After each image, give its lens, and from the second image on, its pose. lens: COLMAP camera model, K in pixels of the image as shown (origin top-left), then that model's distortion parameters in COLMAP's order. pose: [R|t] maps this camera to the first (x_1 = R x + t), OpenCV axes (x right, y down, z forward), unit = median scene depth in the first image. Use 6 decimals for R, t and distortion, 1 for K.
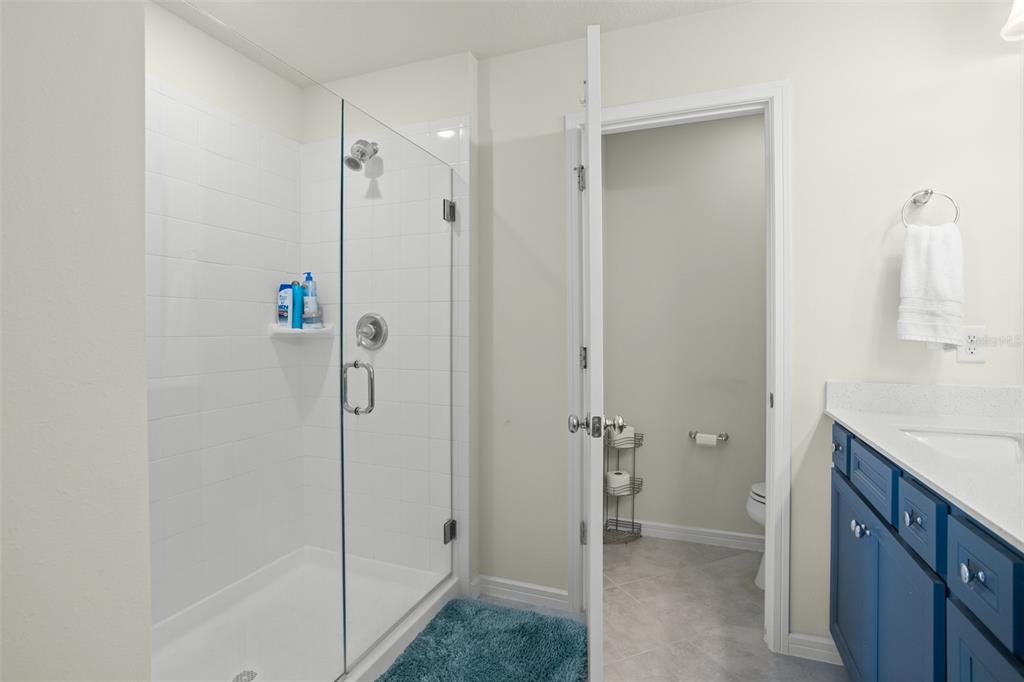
lens RADIAL K [[501.7, 0, 510.4], [0, 501.7, 334.0], [0, 0, 1]] dist [-0.033910, 0.008501]
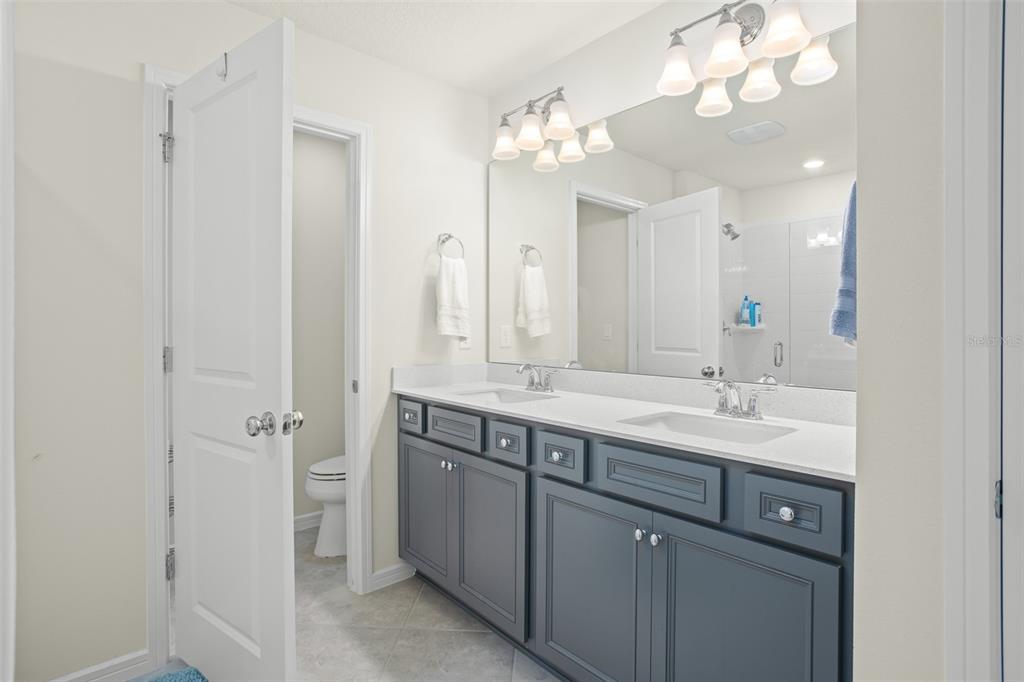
lens RADIAL K [[501.7, 0, 509.5], [0, 501.7, 335.6], [0, 0, 1]] dist [-0.033910, 0.008501]
pose [[0.461217, -0.011177, 0.887217, -0.398738], [0.008722, 0.999929, 0.008063, 0.004690], [-0.887244, 0.004020, 0.461282, 0.125230]]
